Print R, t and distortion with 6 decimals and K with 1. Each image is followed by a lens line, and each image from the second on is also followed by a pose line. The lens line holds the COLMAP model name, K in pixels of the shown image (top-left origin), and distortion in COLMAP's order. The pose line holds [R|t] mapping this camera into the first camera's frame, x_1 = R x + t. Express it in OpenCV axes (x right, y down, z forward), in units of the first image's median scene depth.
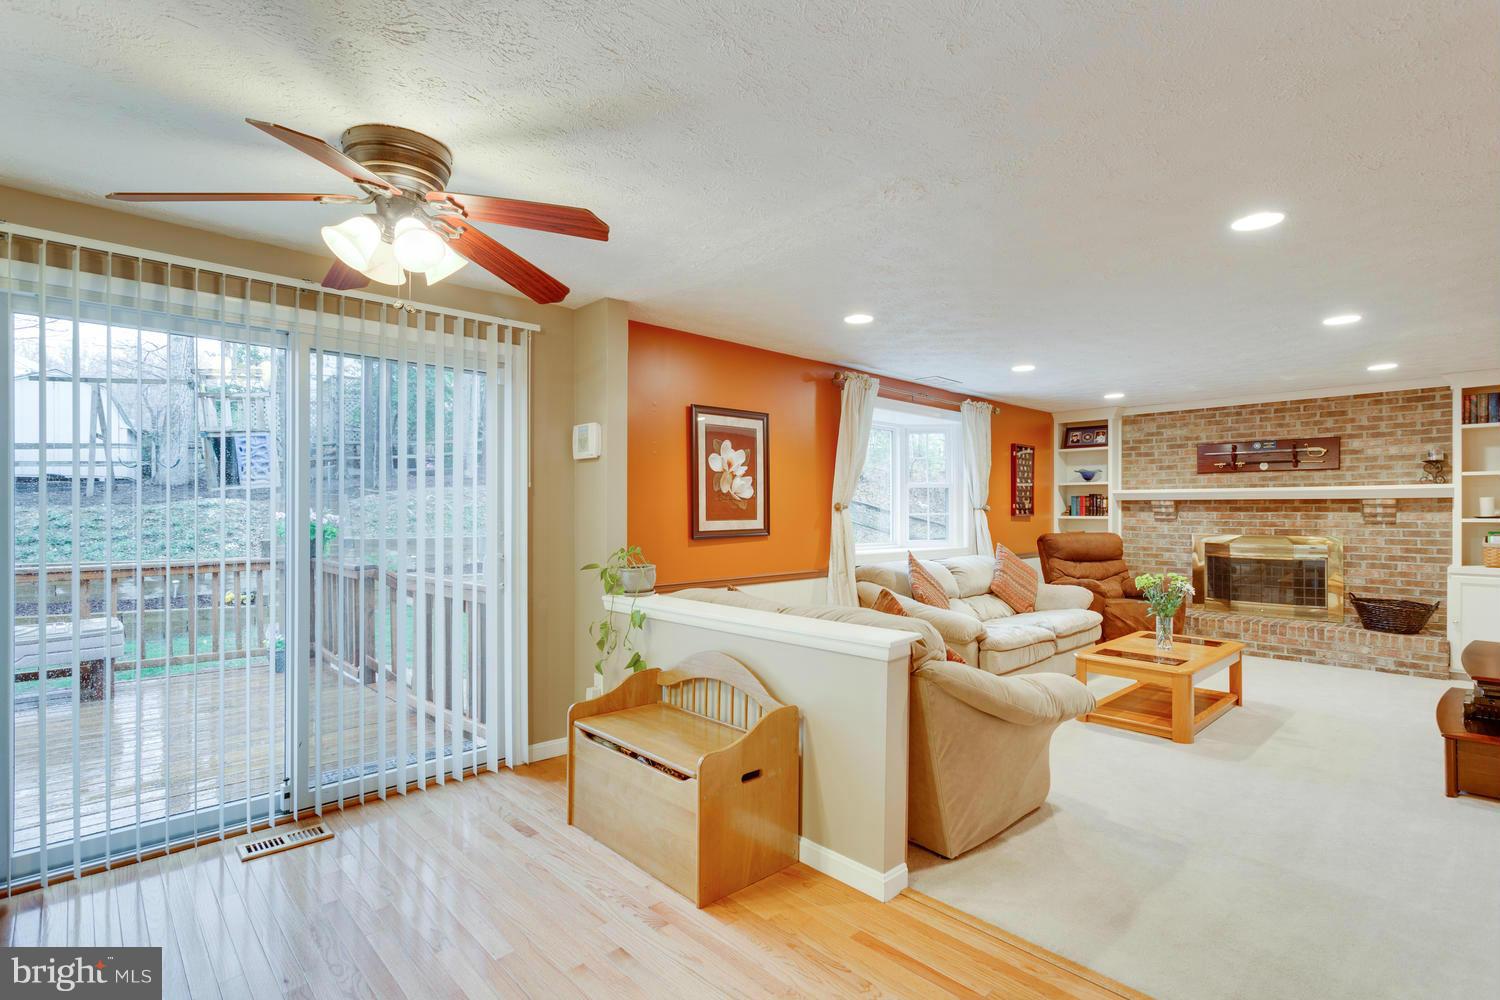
lens RADIAL K [[719.3, 0, 743.9], [0, 719.3, 513.2], [0, 0, 1]] dist [0.000276, -0.000116]
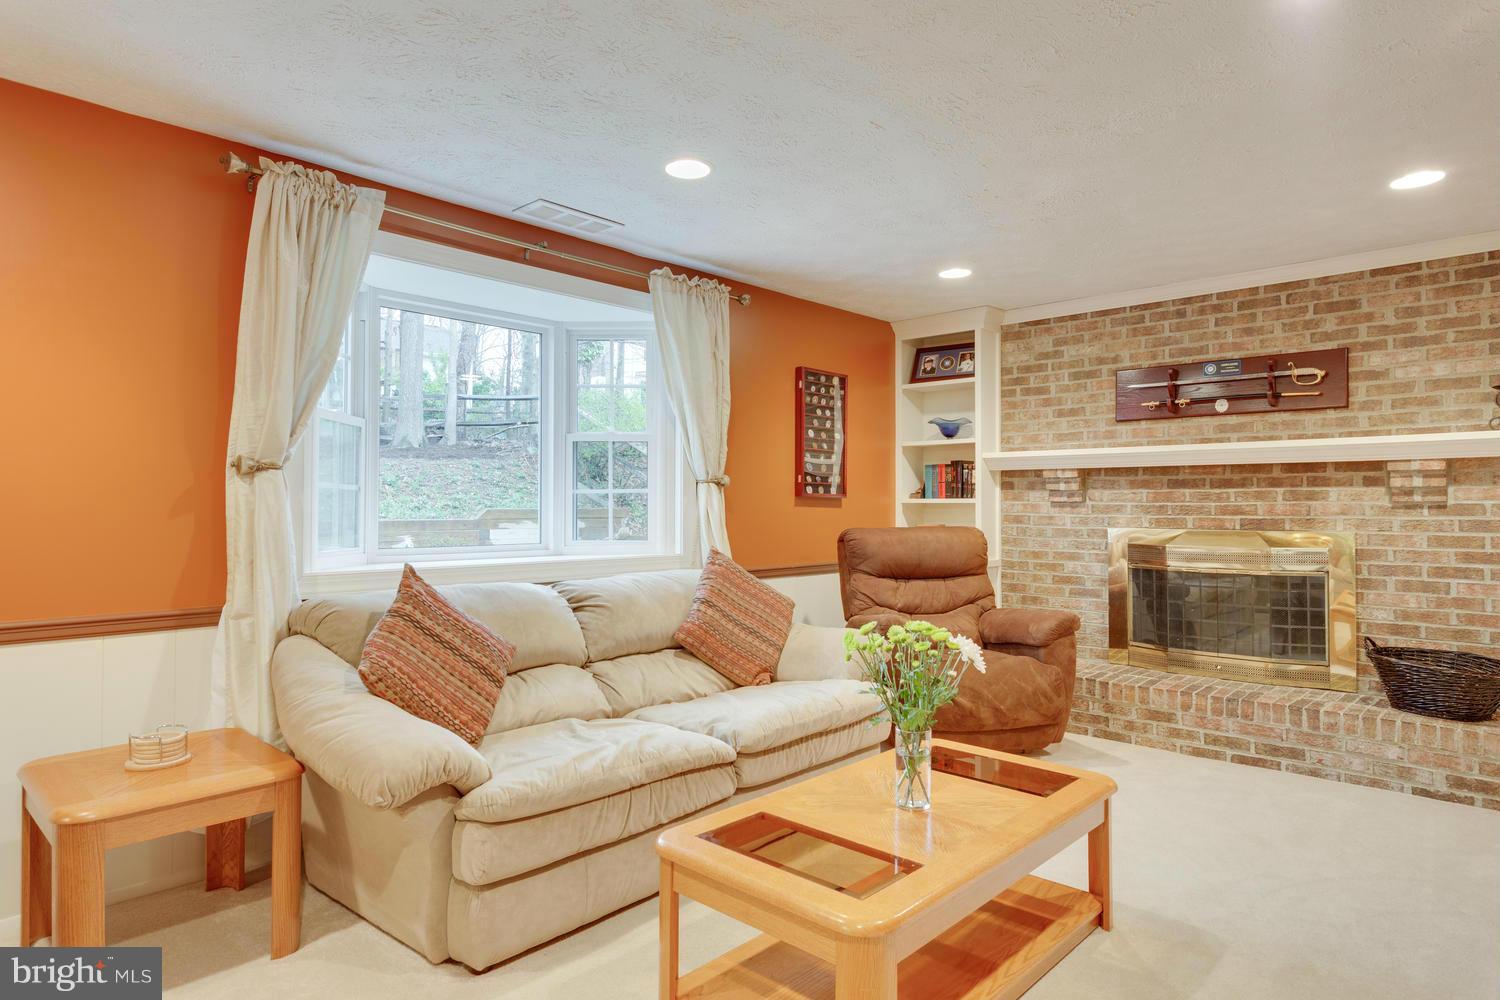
lens RADIAL K [[886.5, 0, 747.5], [0, 886.5, 496.4], [0, 0, 1]] dist [-0.004286, 0.001019]
pose [[0.997761, -0.000014, 0.066875, 0.317514], [0.000853, 0.999921, -0.012509, 0.013228], [-0.066870, 0.012538, 0.997683, 0.349953]]
